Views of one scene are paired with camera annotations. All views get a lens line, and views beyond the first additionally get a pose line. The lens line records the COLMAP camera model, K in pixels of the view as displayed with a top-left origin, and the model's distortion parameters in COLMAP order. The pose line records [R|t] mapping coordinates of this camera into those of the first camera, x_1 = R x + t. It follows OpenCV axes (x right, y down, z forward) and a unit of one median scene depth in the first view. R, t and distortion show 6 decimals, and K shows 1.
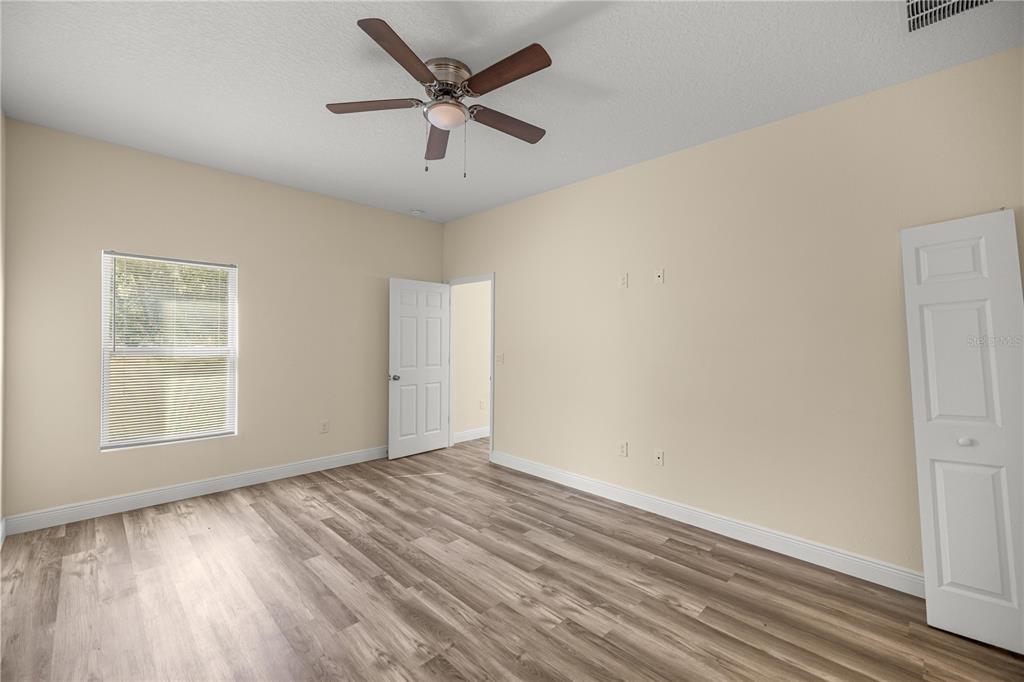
lens RADIAL K [[431.0, 0, 513.7], [0, 431.0, 340.7], [0, 0, 1]] dist [0.000926, -0.000014]
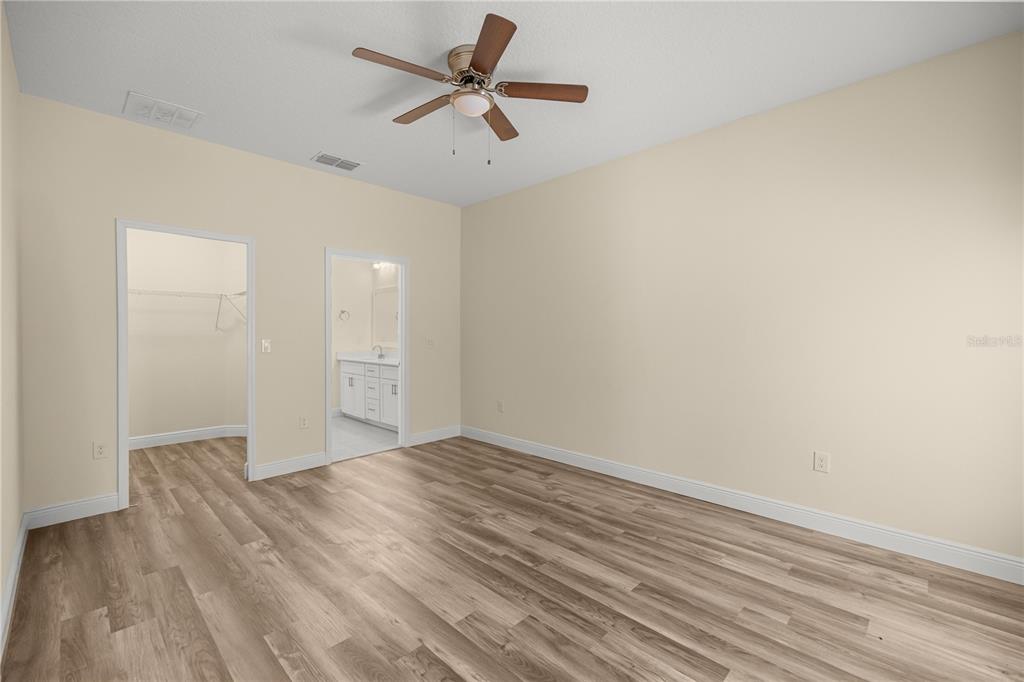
lens RADIAL K [[431.0, 0, 513.7], [0, 431.0, 340.7], [0, 0, 1]] dist [0.000926, -0.000014]
pose [[-0.999815, -0.011793, -0.015188, -0.232809], [-0.012142, 0.999659, 0.023115, 0.025018], [0.014910, 0.023295, -0.999617, 1.921867]]
